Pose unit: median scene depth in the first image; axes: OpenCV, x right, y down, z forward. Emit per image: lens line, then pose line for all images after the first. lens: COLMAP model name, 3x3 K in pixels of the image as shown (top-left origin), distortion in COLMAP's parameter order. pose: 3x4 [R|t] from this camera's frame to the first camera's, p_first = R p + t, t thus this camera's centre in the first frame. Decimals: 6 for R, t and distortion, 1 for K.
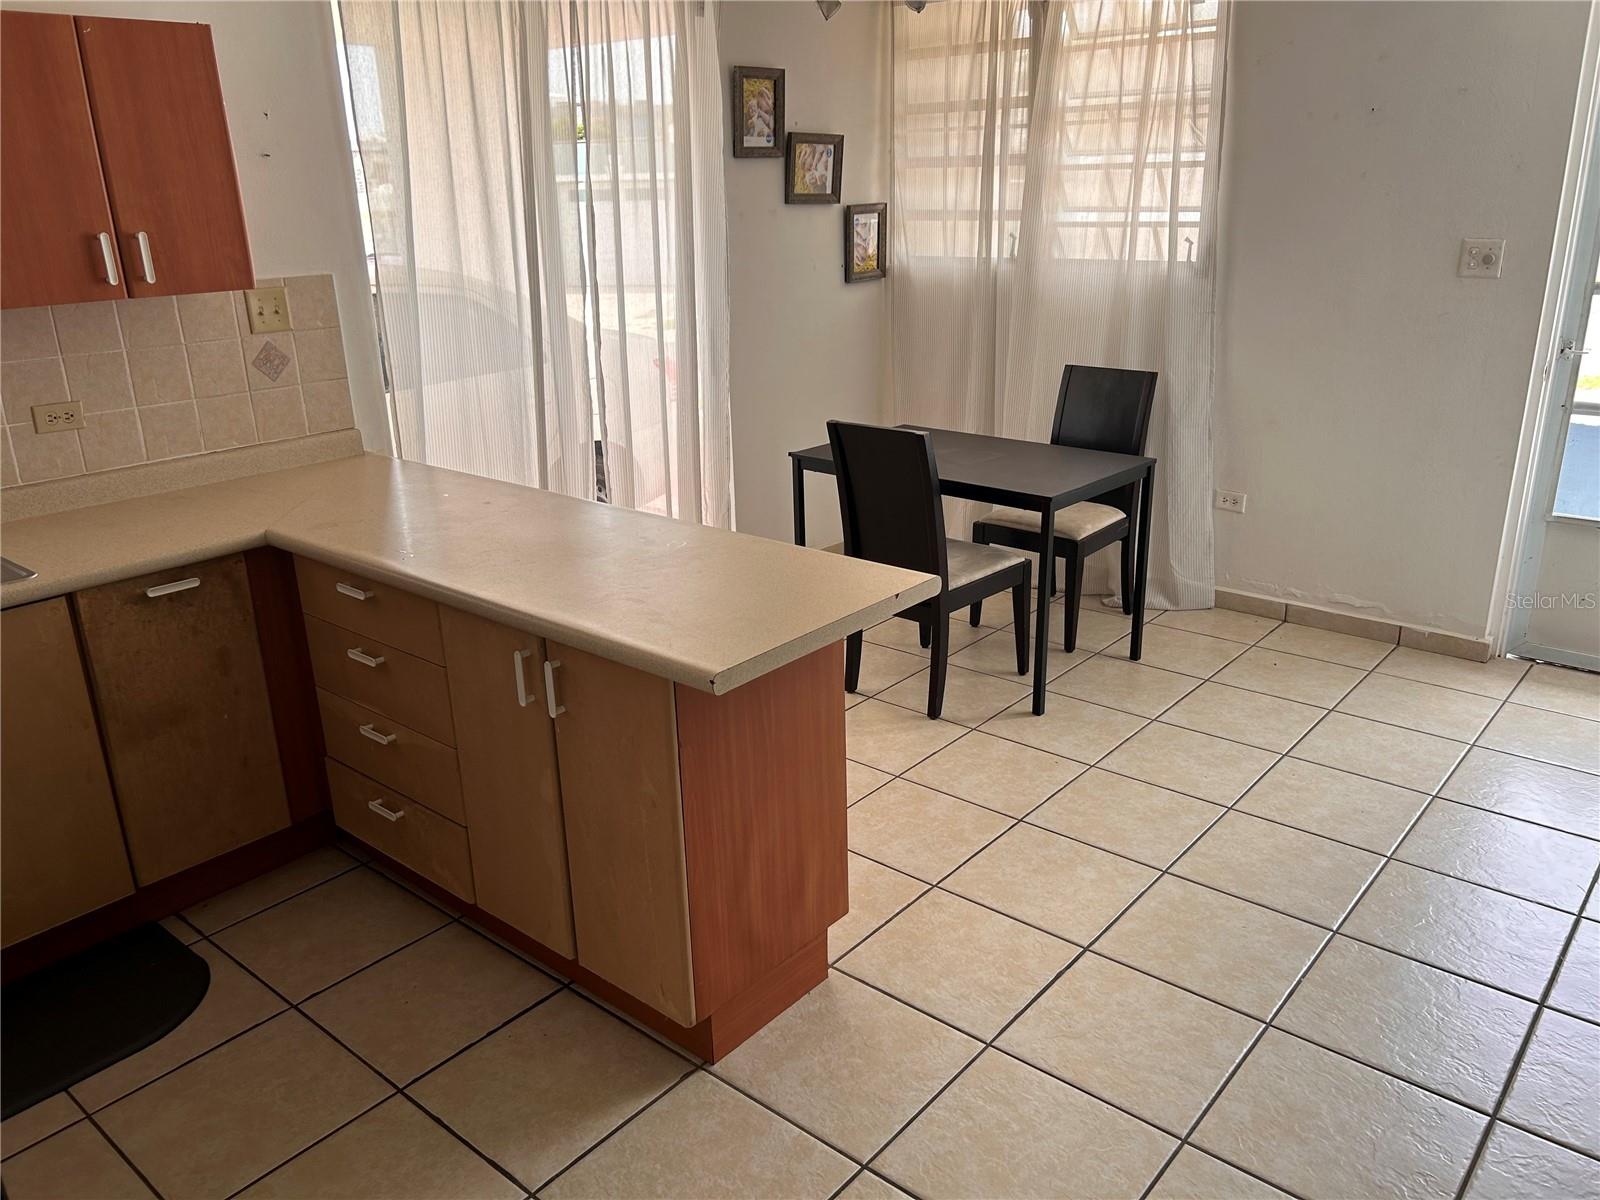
lens RADIAL K [[1227.4, 0, 800.0], [0, 1227.4, 600.0], [0, 0, 1]] dist [0.058791, -0.057922]
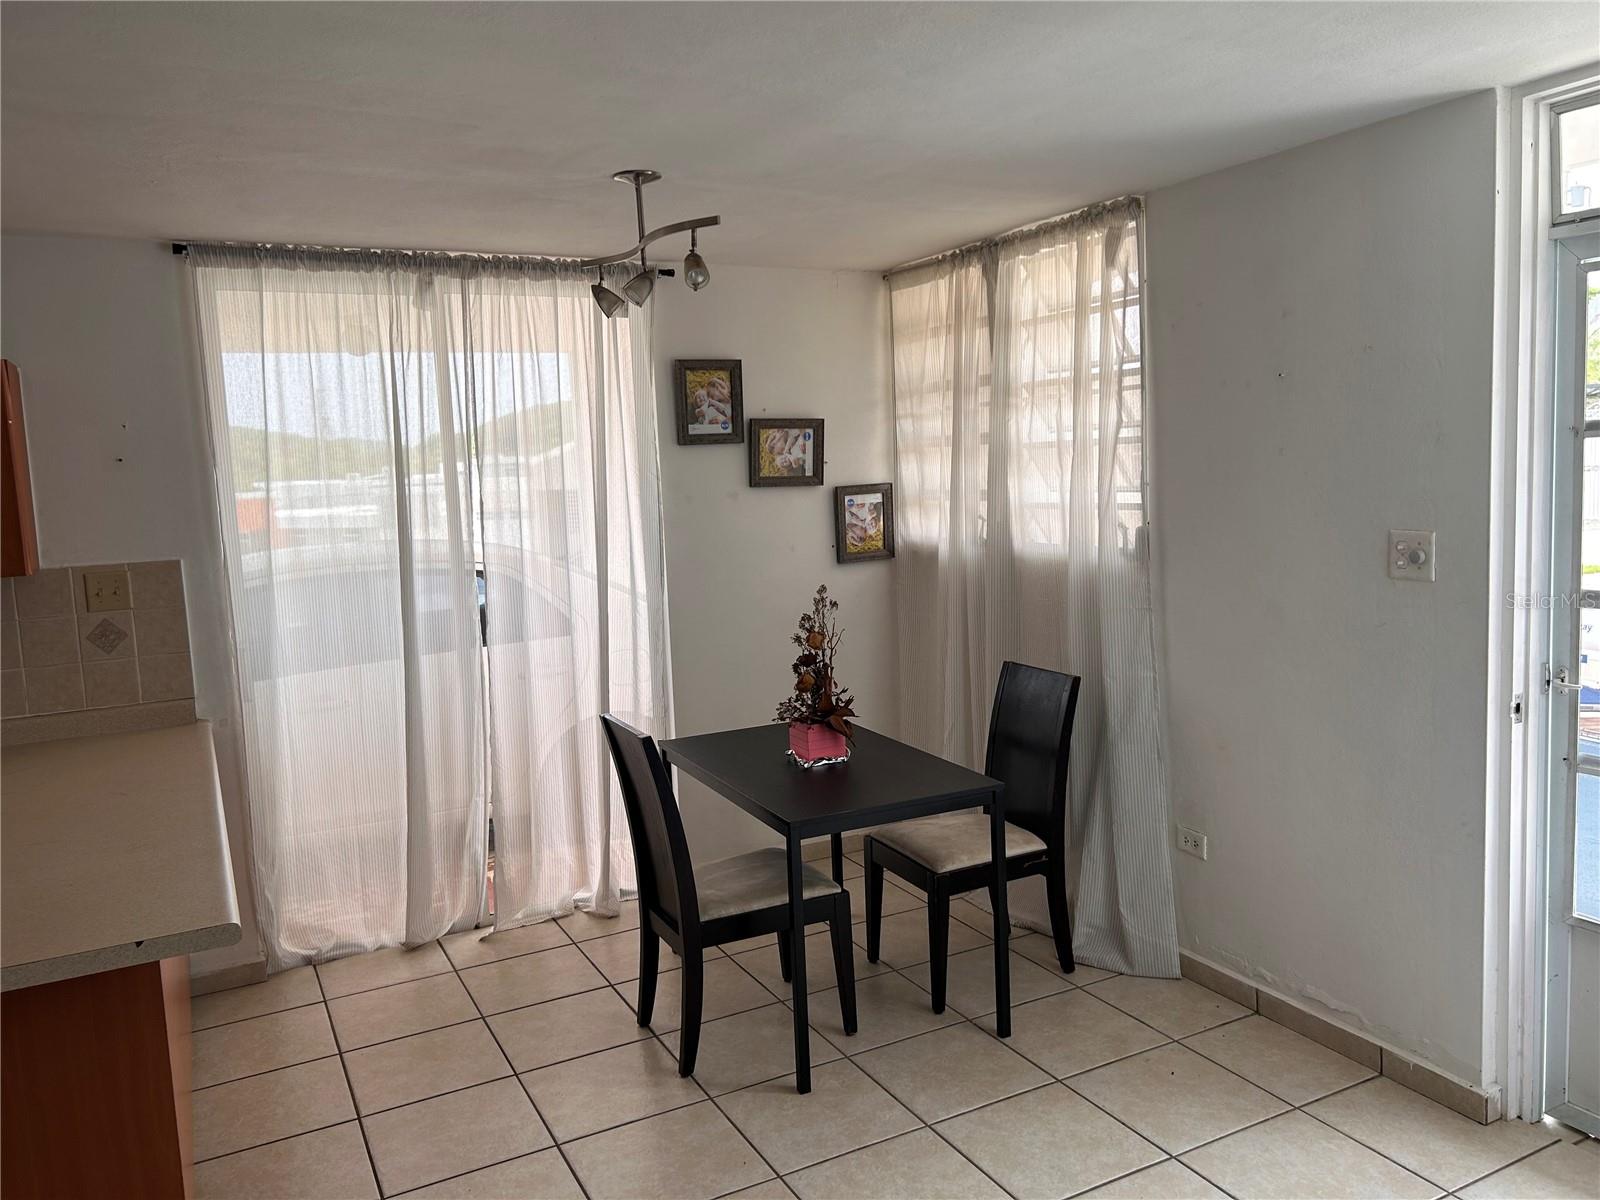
lens RADIAL K [[1207.1, 0, 807.8], [0, 1207.1, 591.0], [0, 0, 1]] dist [0.042084, -0.036159]
pose [[0.924511, 0.021843, -0.380530, 0.421034], [-0.101406, 0.976471, -0.190319, -0.065586], [0.367419, 0.214540, 0.904973, 0.175055]]
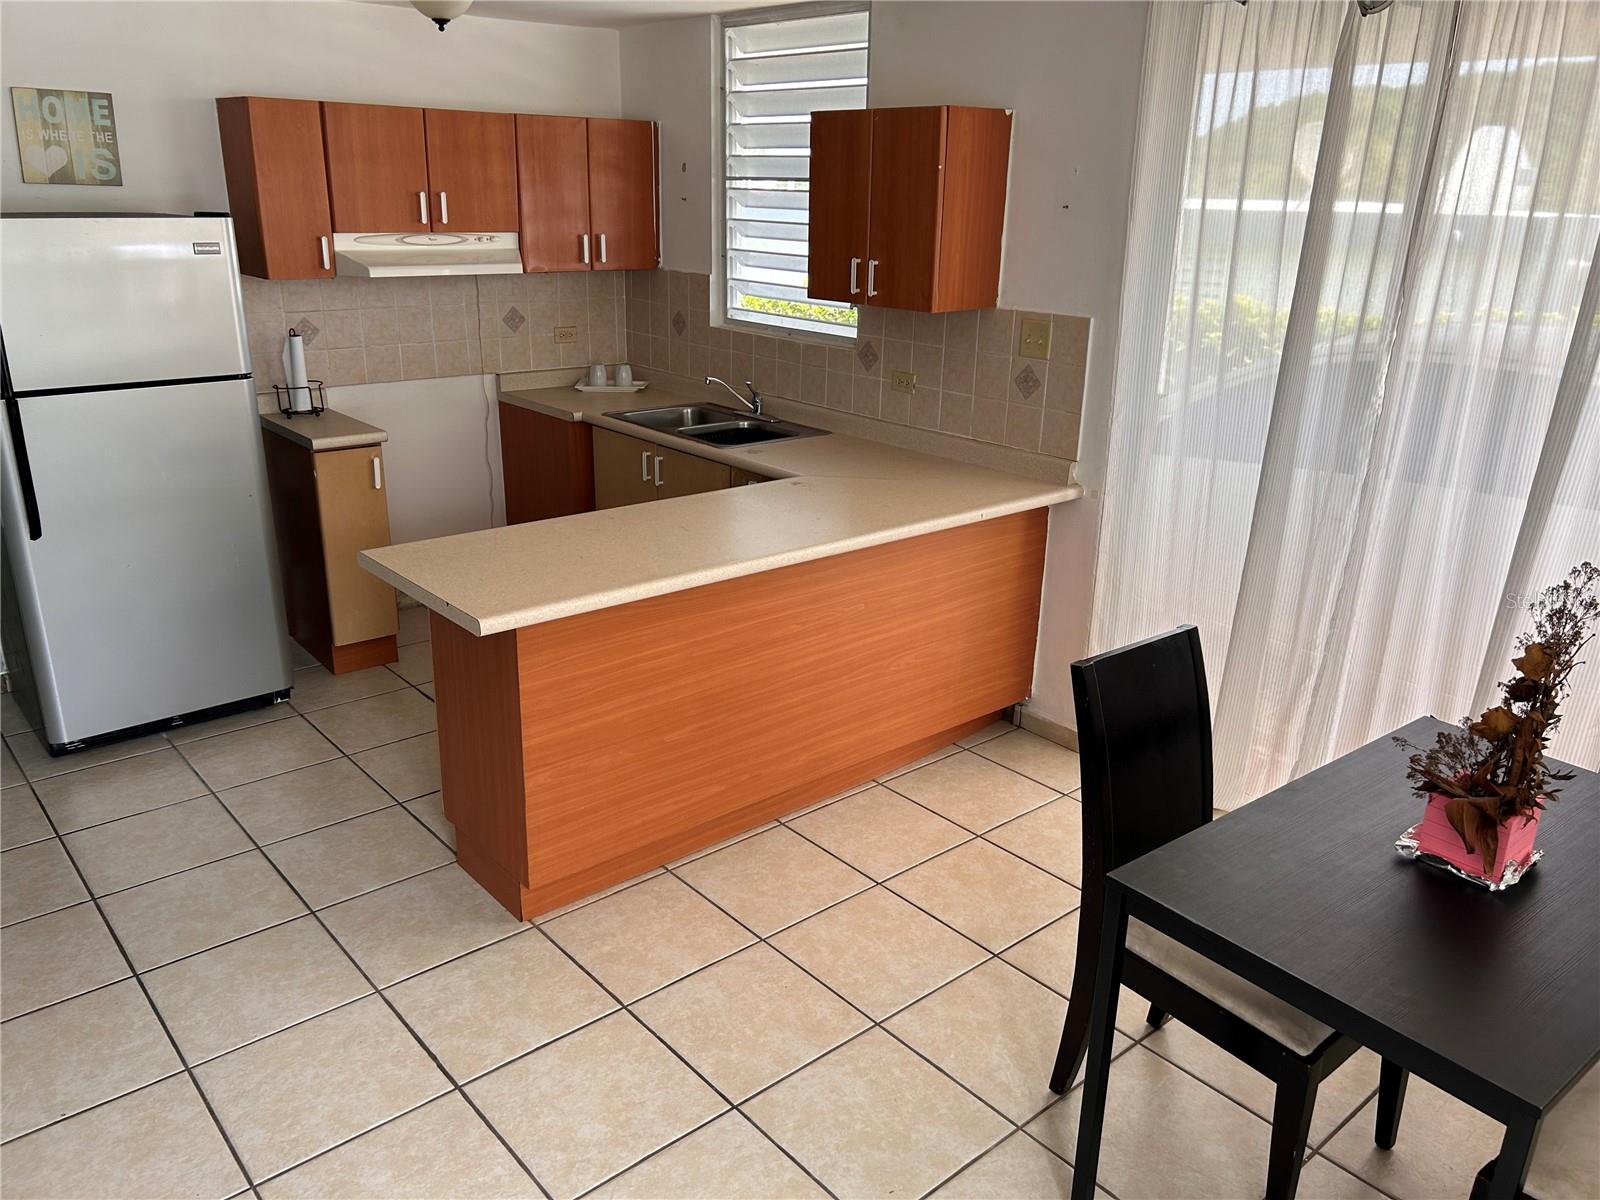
lens RADIAL K [[1210.2, 0, 781.1], [0, 1210.2, 594.7], [0, 0, 1]] dist [0.045293, -0.037463]
pose [[-0.166633, 0.337326, -0.926523, 0.547796], [-0.336119, 0.863947, 0.374994, -0.276097], [0.926962, 0.373908, -0.030581, 0.668576]]
